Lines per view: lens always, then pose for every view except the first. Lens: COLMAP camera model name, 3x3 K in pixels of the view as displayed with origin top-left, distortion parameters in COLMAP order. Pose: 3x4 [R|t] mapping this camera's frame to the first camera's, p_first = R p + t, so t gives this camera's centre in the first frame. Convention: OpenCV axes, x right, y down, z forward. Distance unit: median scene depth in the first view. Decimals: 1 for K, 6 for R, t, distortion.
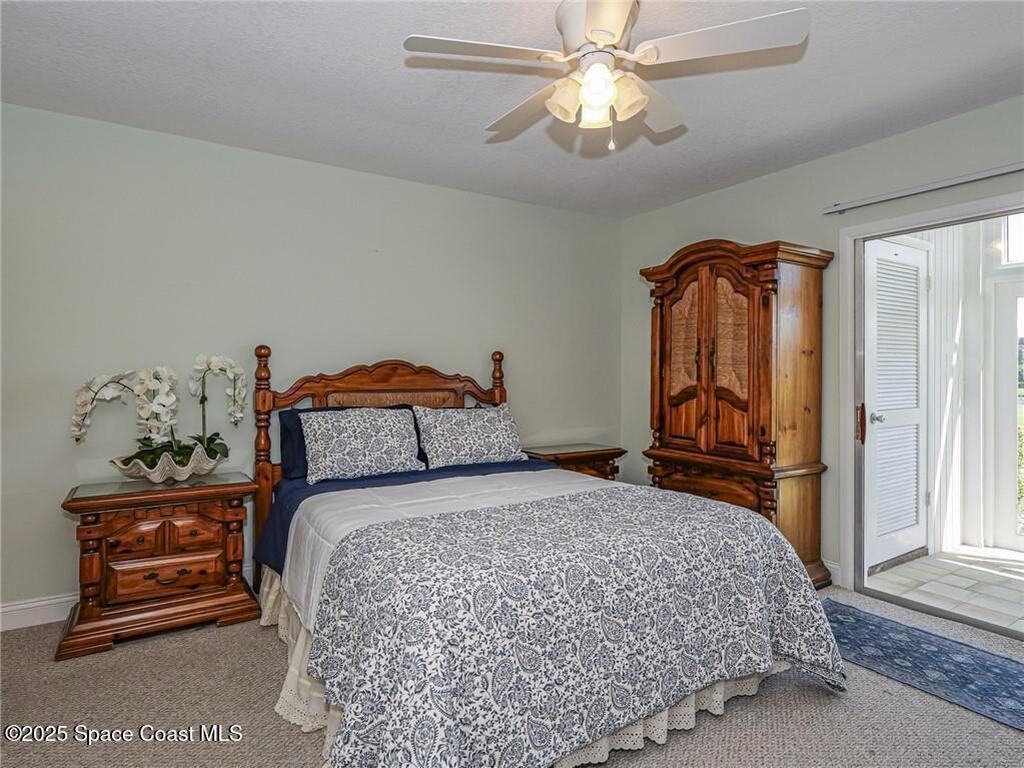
lens RADIAL K [[569.8, 0, 512.0], [0, 569.8, 384.0], [0, 0, 1]] dist [-0.043710, 0.000091]
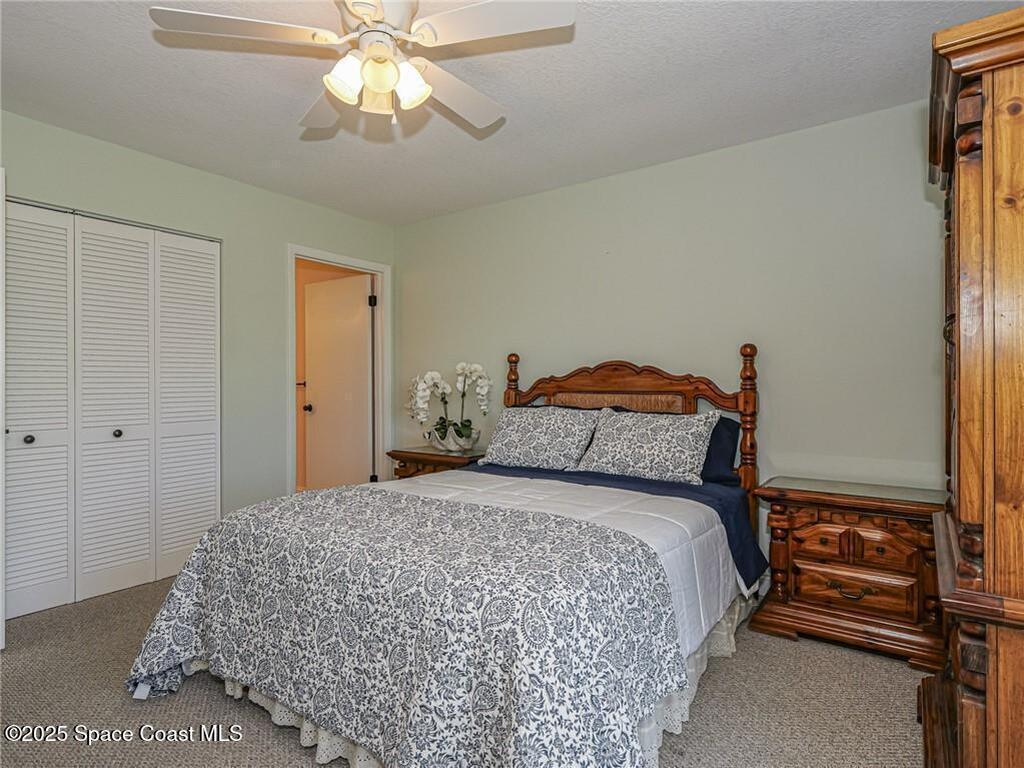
lens RADIAL K [[577.9, 0, 512.0], [0, 577.9, 384.0], [0, 0, 1]] dist [0.093291, -0.000337]
pose [[0.362796, 0.004986, -0.931855, 0.693095], [-0.005972, 0.999978, 0.003025, -0.004533], [0.931850, 0.004468, 0.362817, 0.487905]]
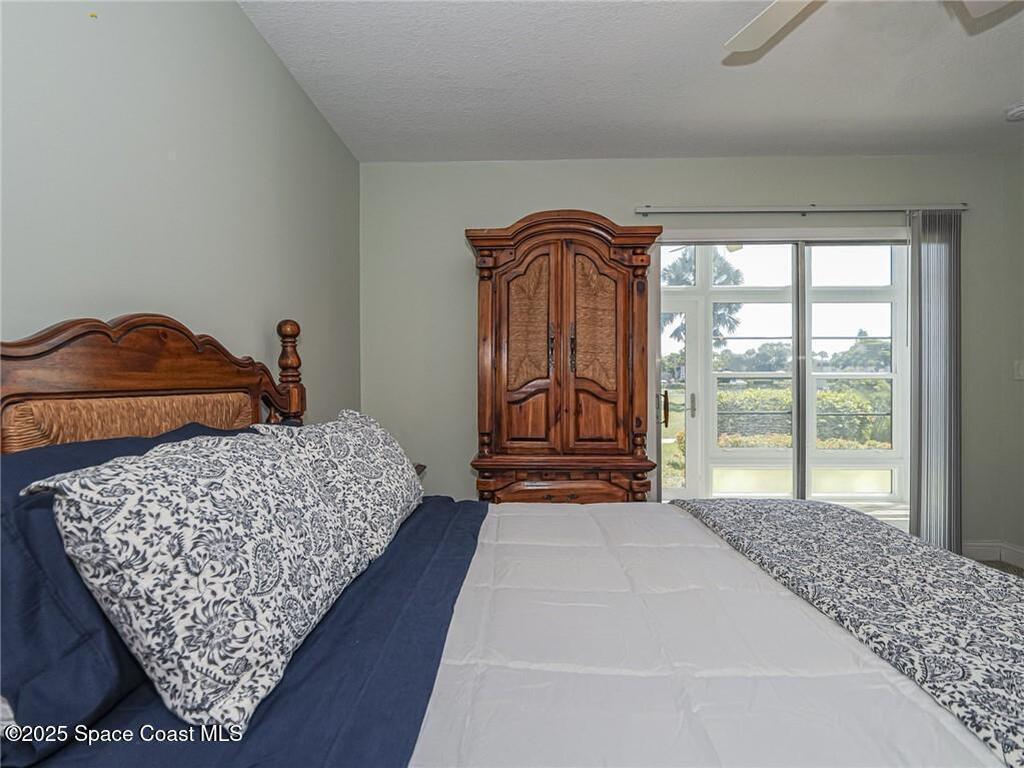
lens RADIAL K [[535.6, 0, 512.0], [0, 535.6, 384.0], [0, 0, 1]] dist [-0.000919, -0.000096]
pose [[0.568439, -0.013459, 0.822615, -0.392325], [0.020346, 0.999790, 0.002298, 0.011076], [-0.822474, 0.015431, 0.568594, 0.604214]]
